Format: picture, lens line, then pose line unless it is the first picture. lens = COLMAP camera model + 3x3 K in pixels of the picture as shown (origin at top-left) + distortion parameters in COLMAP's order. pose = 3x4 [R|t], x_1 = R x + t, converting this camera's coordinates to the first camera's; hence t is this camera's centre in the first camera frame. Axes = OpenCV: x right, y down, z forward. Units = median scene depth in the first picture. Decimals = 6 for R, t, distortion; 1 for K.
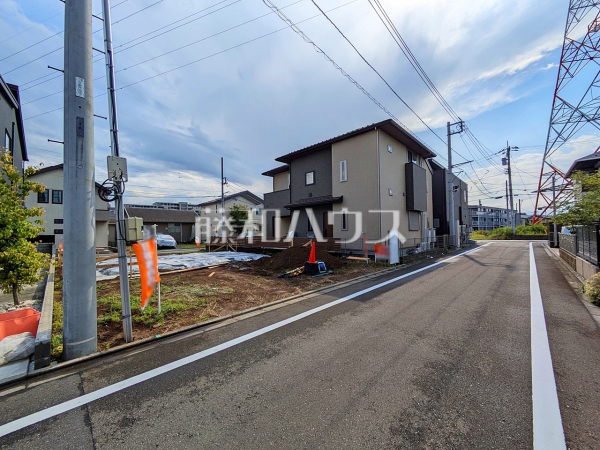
lens RADIAL K [[238.7, 0, 300.3], [0, 238.7, 223.2], [0, 0, 1]] dist [-0.005676, 0.002128]
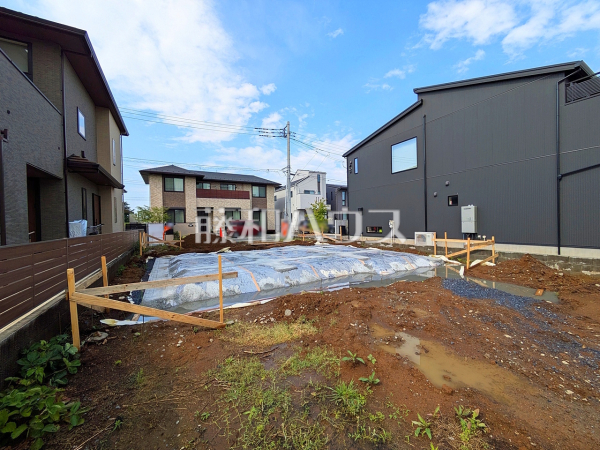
lens RADIAL K [[238.7, 0, 299.8], [0, 238.7, 216.8], [0, 0, 1]] dist [-0.005676, 0.002128]
pose [[-0.954290, 0.034977, 0.296829, -0.563094], [0.016555, 0.997790, -0.064351, 0.064024], [-0.298424, -0.056495, -0.952760, 1.282692]]
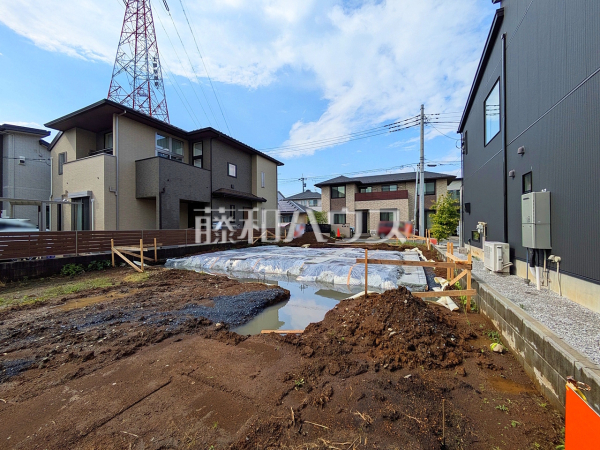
lens RADIAL K [[238.7, 0, 296.8], [0, 238.7, 221.5], [0, 0, 1]] dist [-0.005676, 0.002128]
pose [[-0.319275, 0.034032, 0.947051, -0.927472], [-0.024000, 0.998744, -0.043980, 0.060191], [-0.947358, -0.036771, -0.318057, 0.991123]]
